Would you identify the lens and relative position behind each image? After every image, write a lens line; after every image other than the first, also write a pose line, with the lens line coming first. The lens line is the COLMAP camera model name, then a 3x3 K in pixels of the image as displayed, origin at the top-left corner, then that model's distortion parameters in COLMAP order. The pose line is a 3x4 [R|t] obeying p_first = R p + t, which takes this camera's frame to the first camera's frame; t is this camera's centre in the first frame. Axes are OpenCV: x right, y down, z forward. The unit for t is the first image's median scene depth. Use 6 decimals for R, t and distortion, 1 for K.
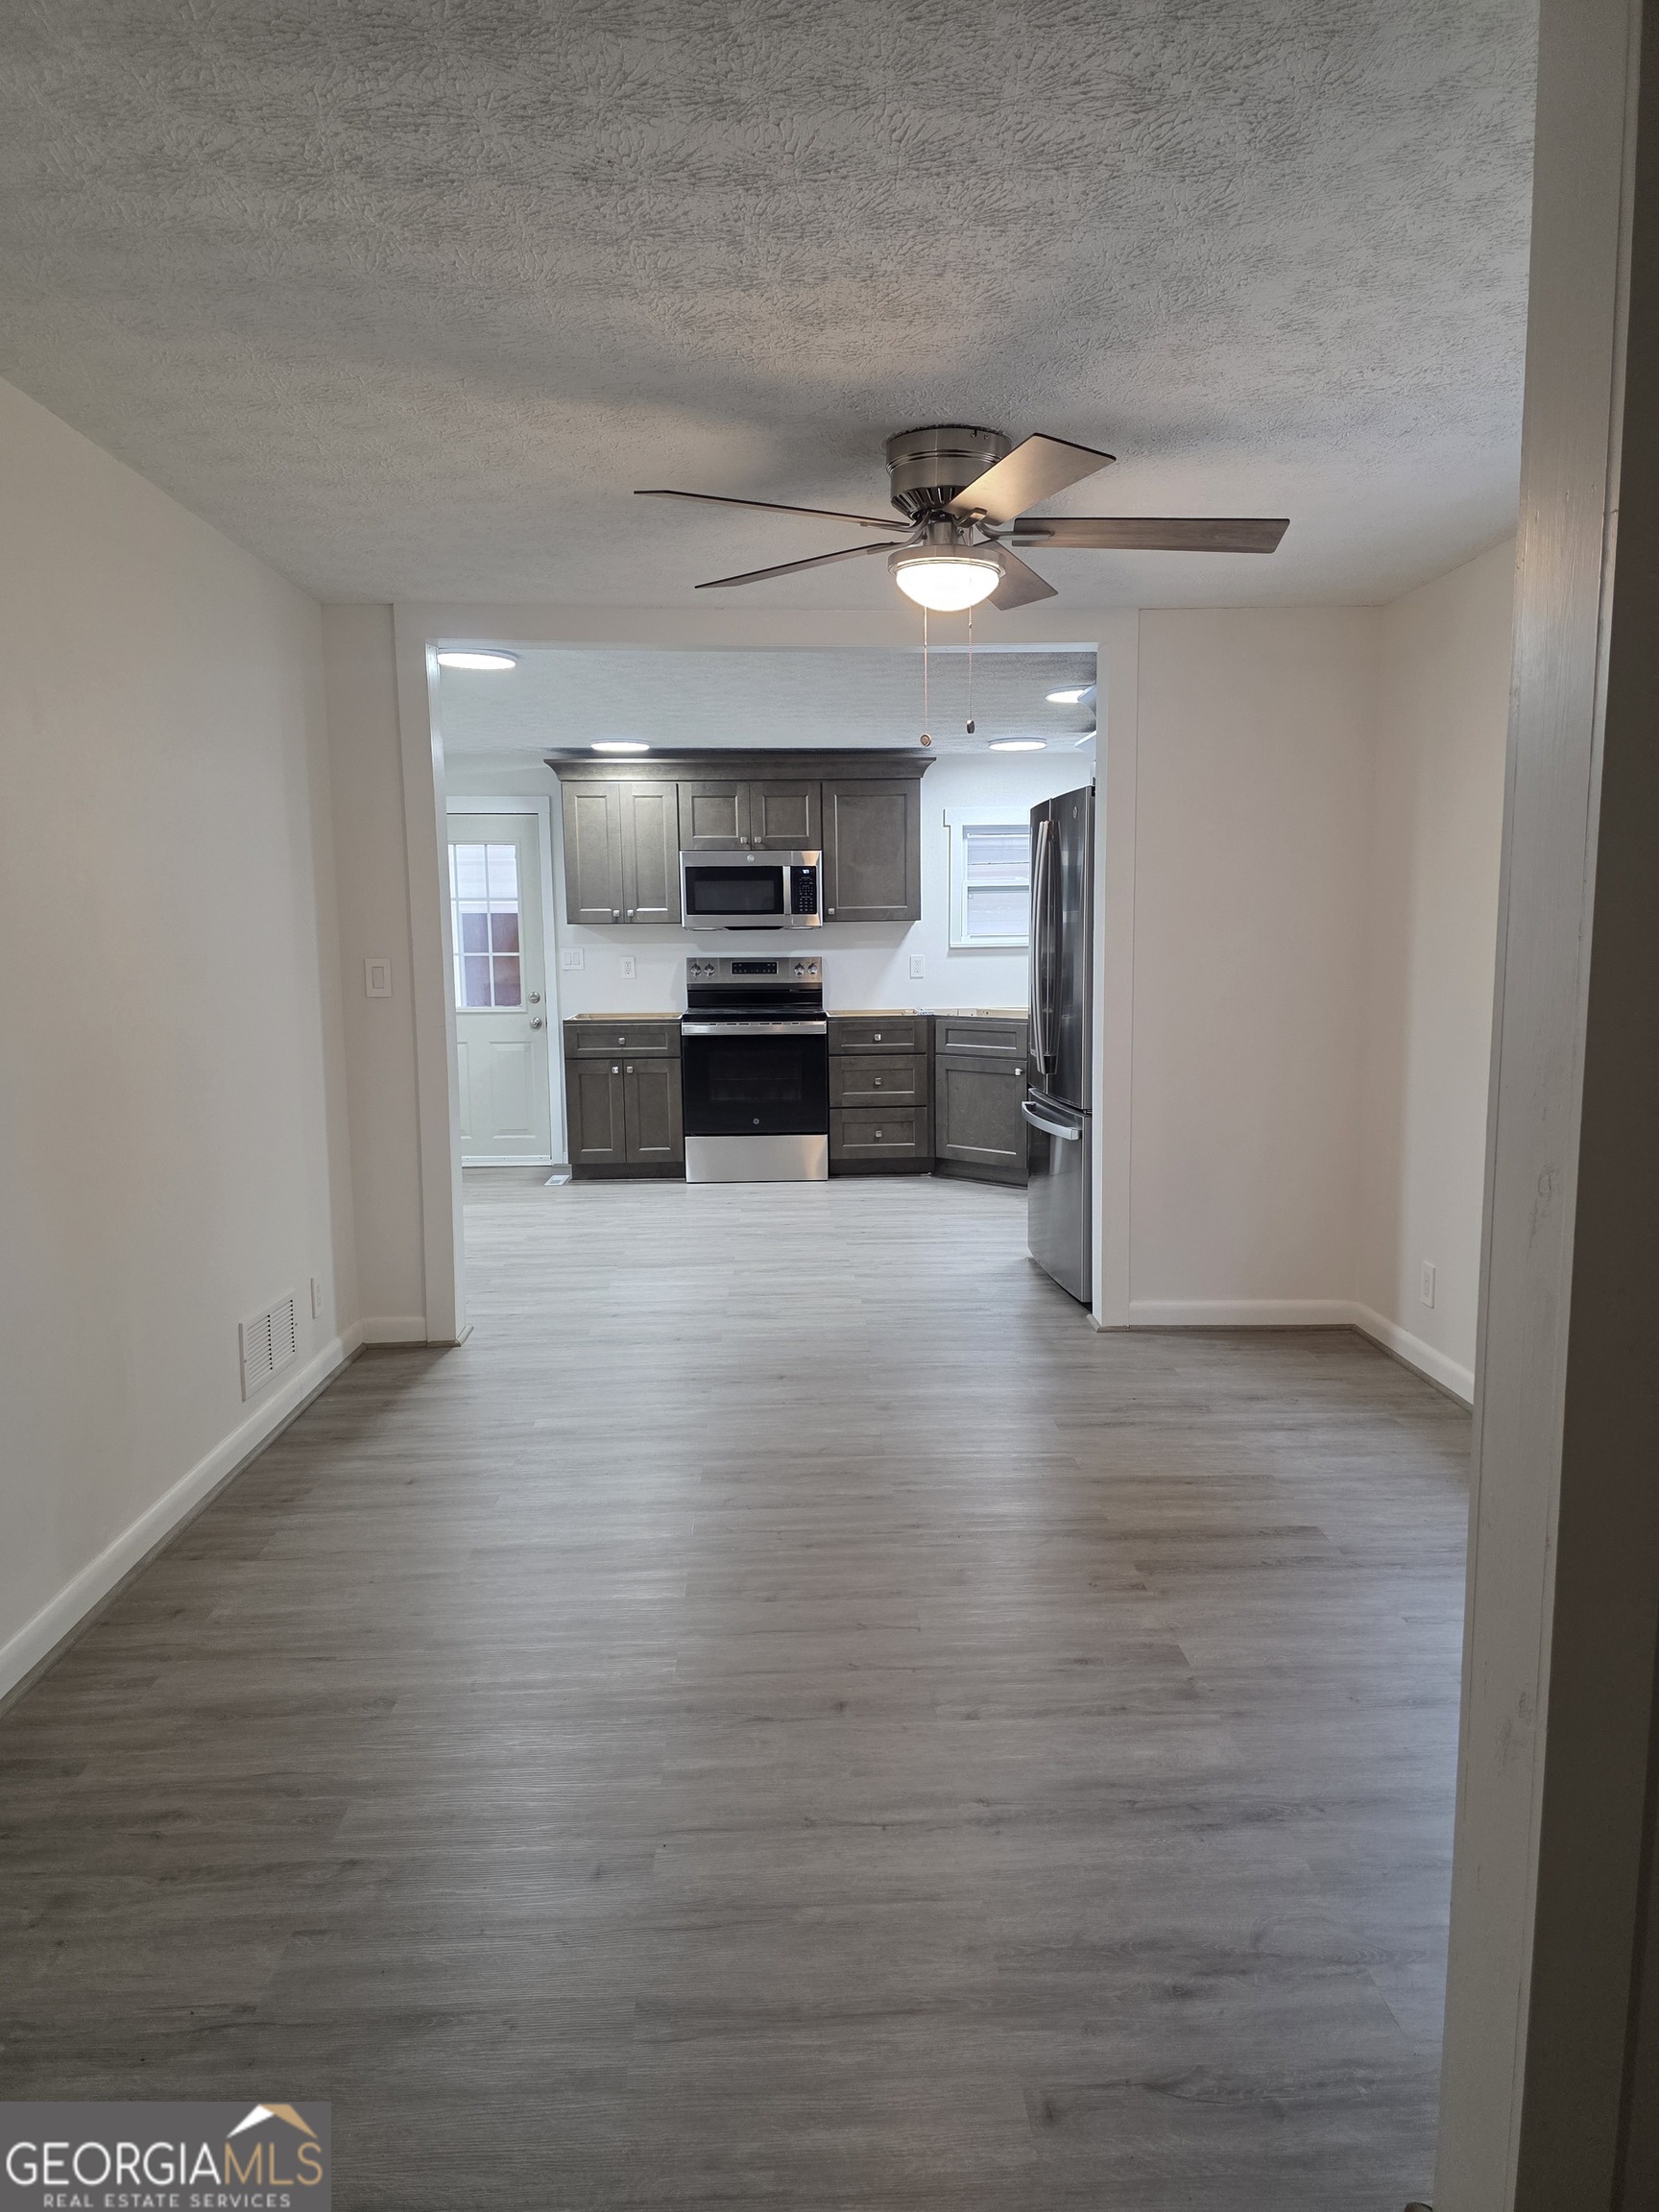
lens RADIAL K [[1478.0, 0, 842.2], [0, 1478.0, 1121.9], [0, 0, 1]] dist [0.081183, -0.004348]
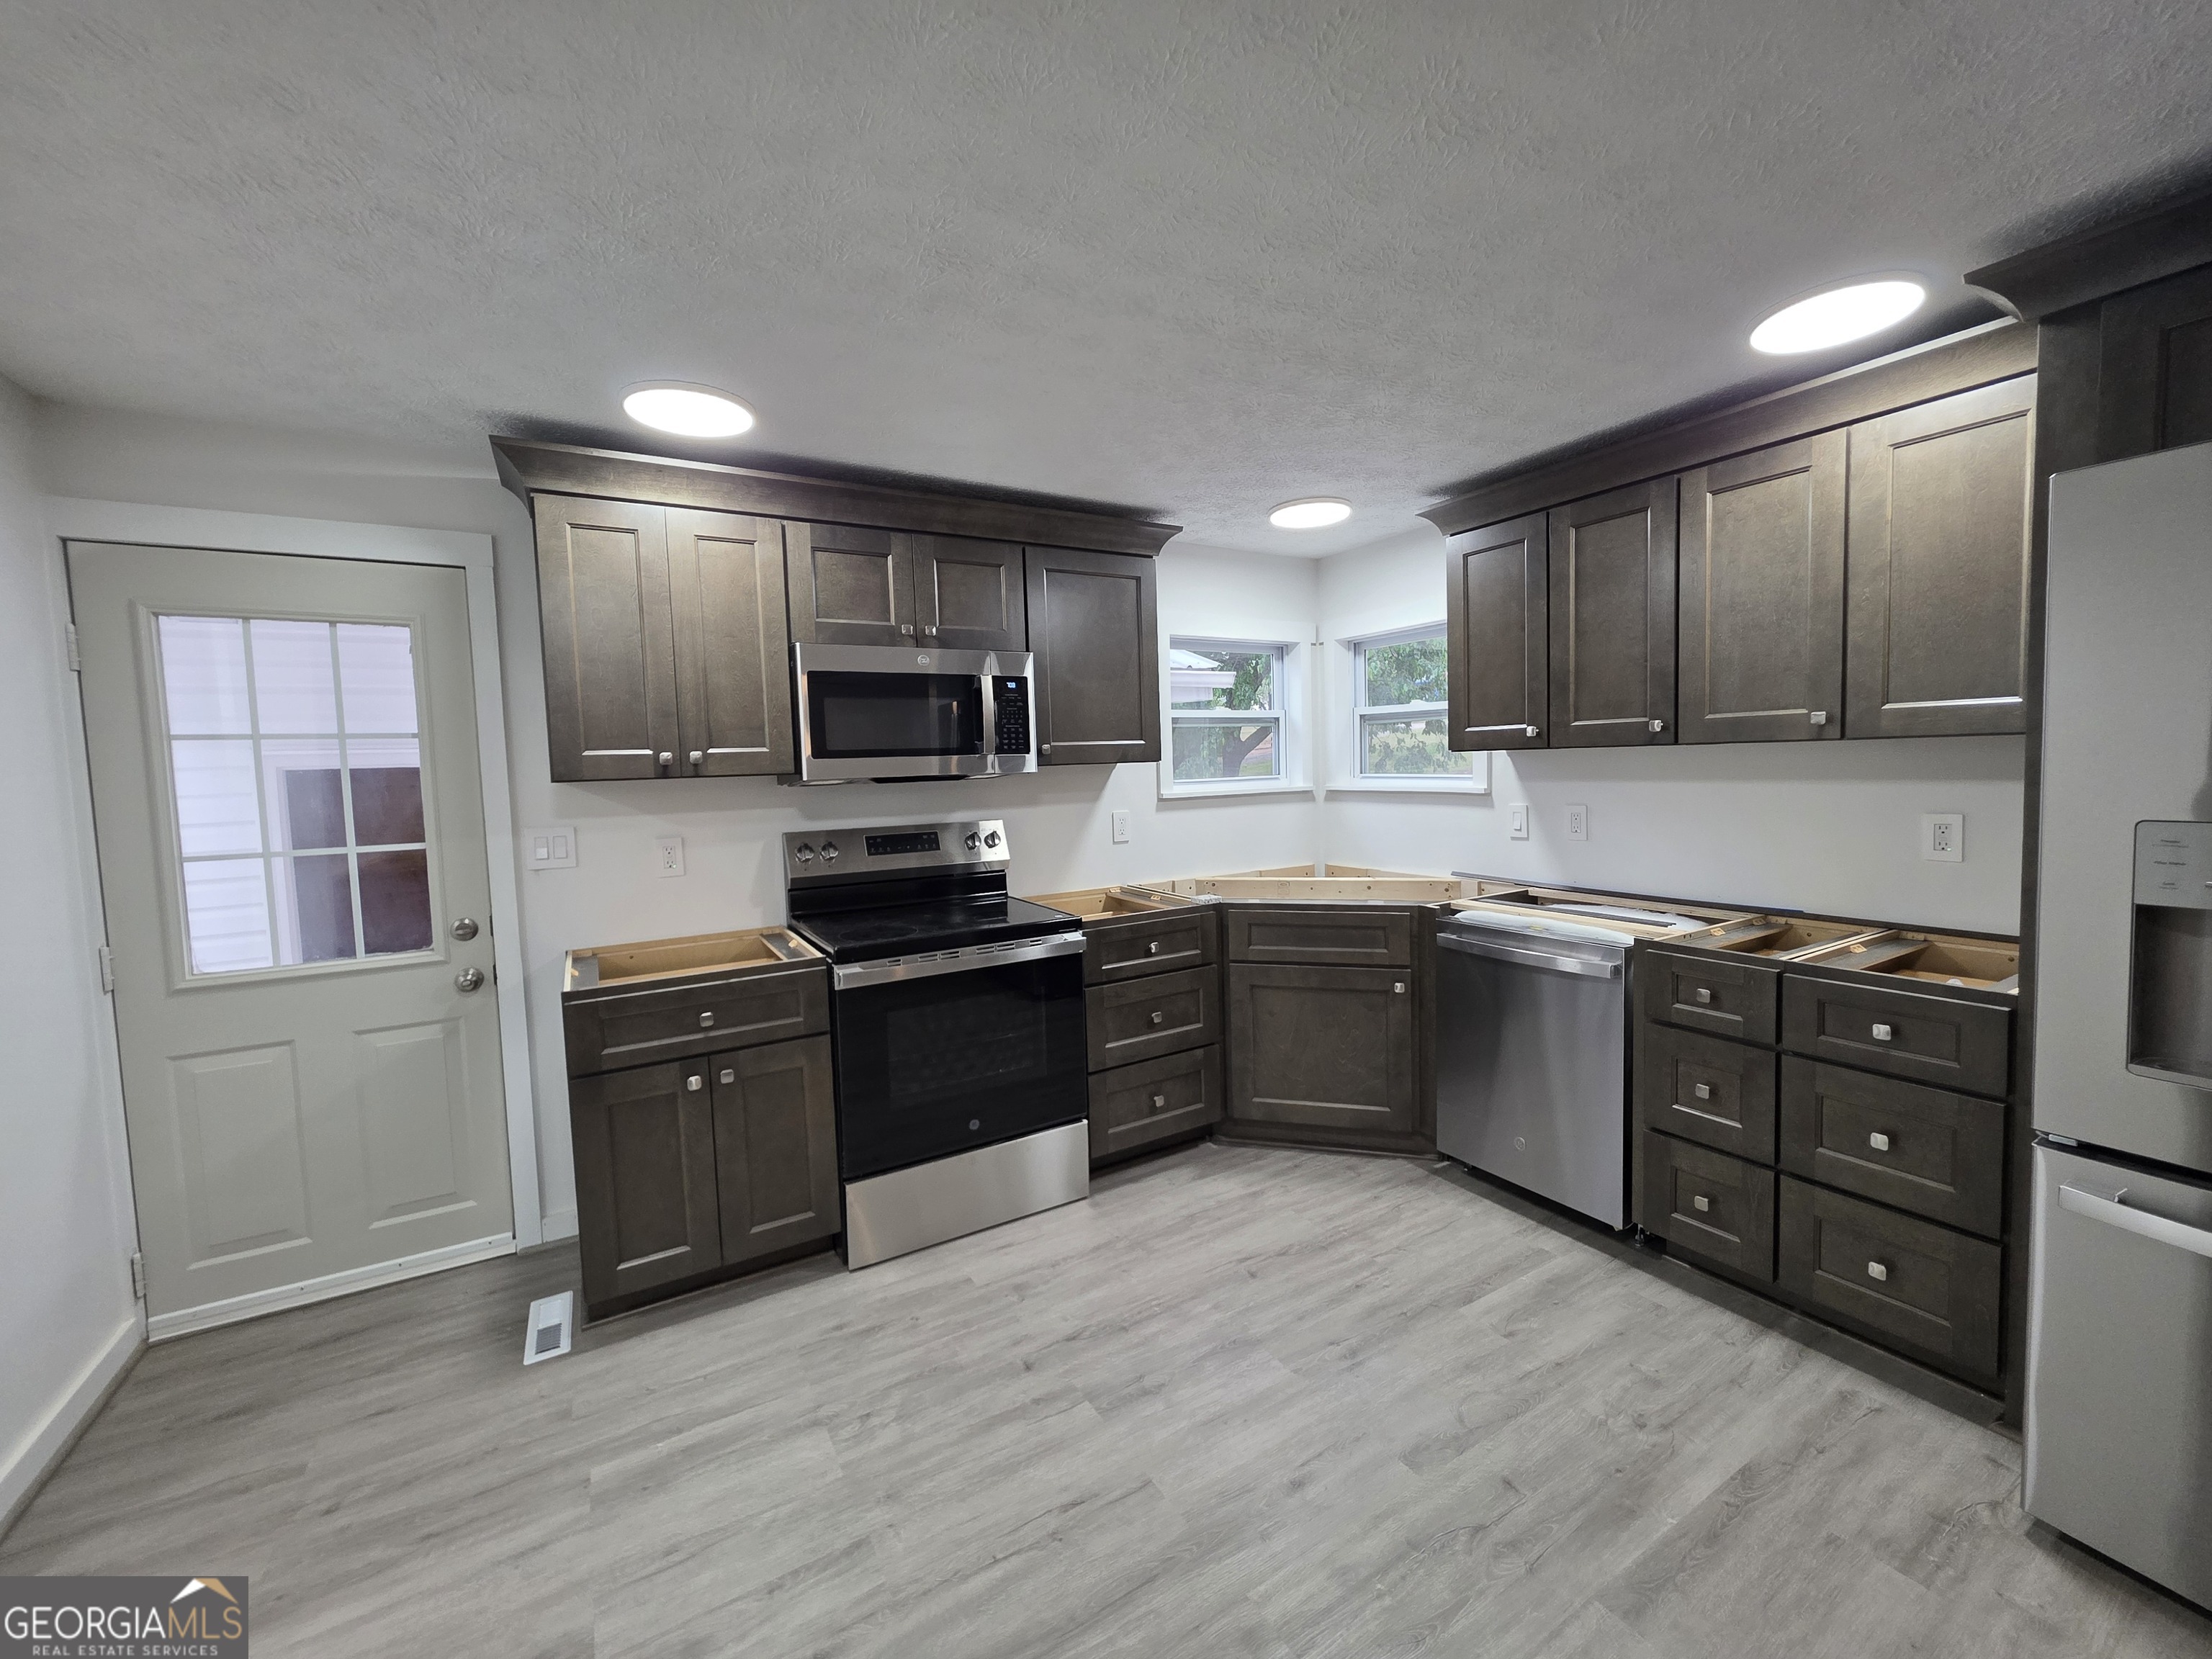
lens RADIAL K [[887.0, 0, 1113.9], [0, 887.0, 814.9], [0, 0, 1]] dist [0.003401, -0.000289]
pose [[0.885608, -0.046589, 0.462090, -0.157325], [0.085339, 0.994339, -0.063303, -0.088690], [-0.456525, 0.095496, 0.884571, 0.659855]]
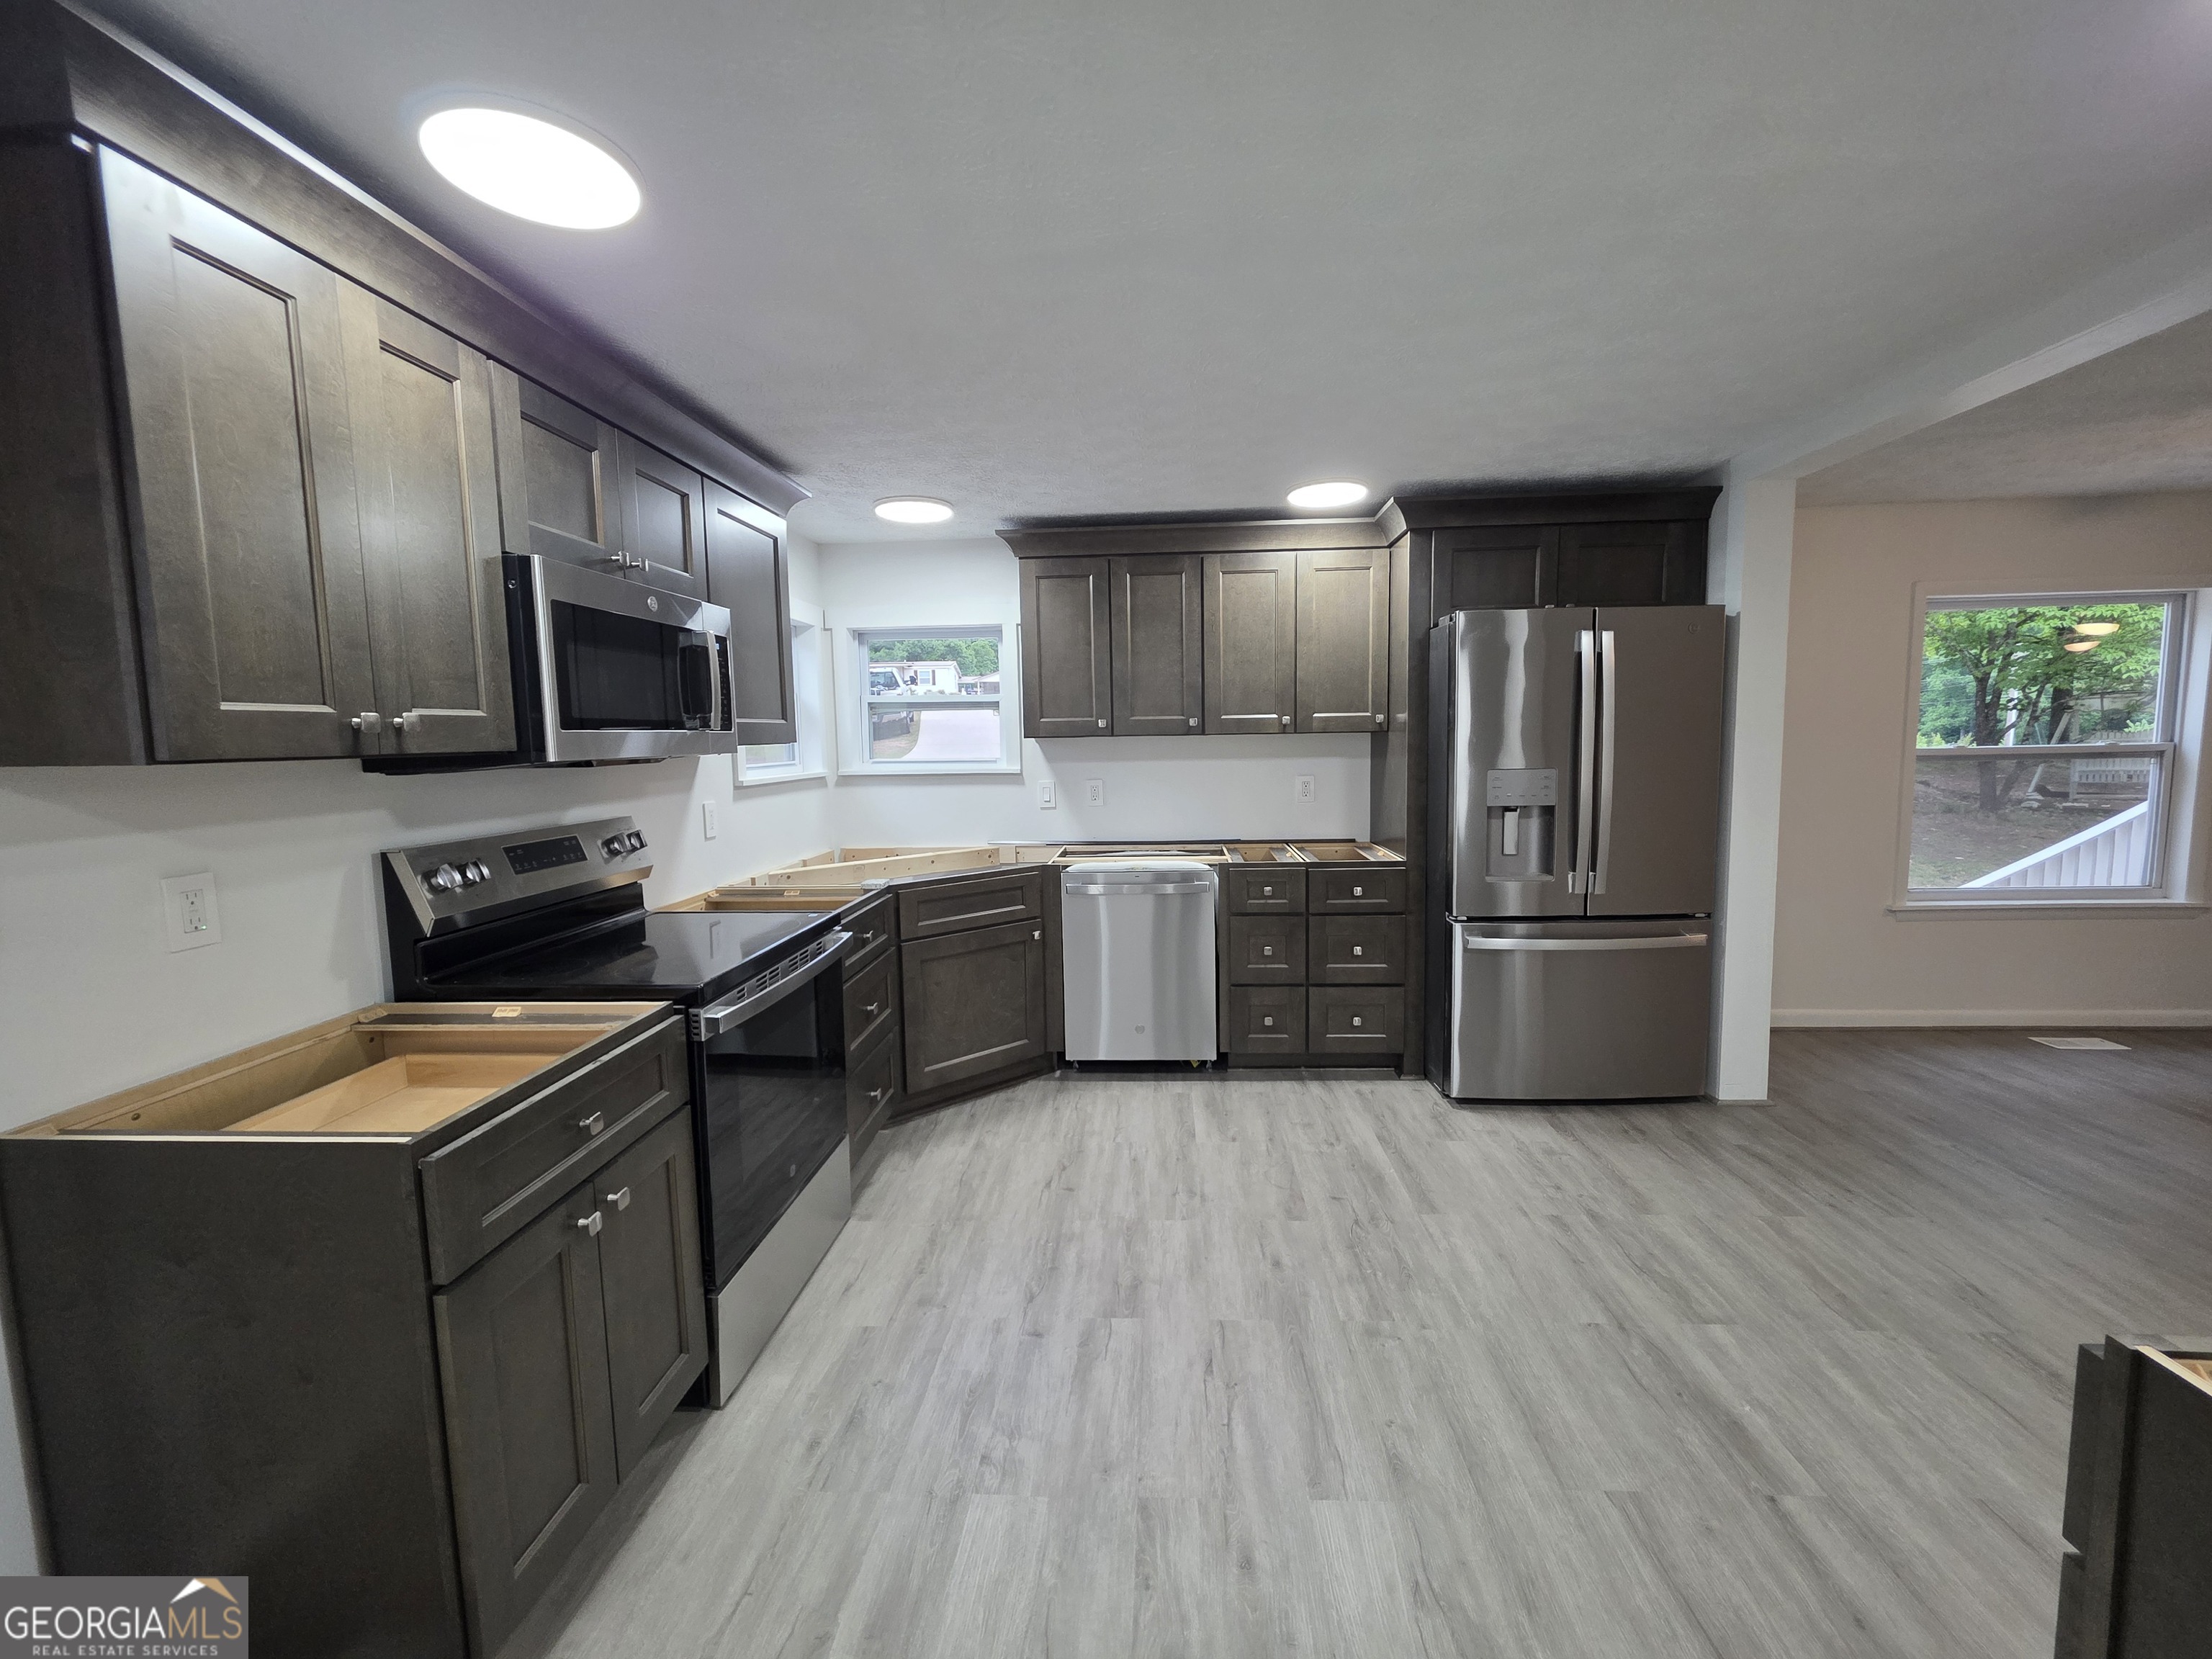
lens RADIAL K [[887.0, 0, 1115.9], [0, 887.0, 814.8], [0, 0, 1]] dist [0.003401, -0.000289]
pose [[0.111959, -0.082763, 0.990260, -0.309064], [0.150014, 0.986513, 0.065489, -0.111982], [-0.982324, 0.141221, 0.122865, 0.835675]]
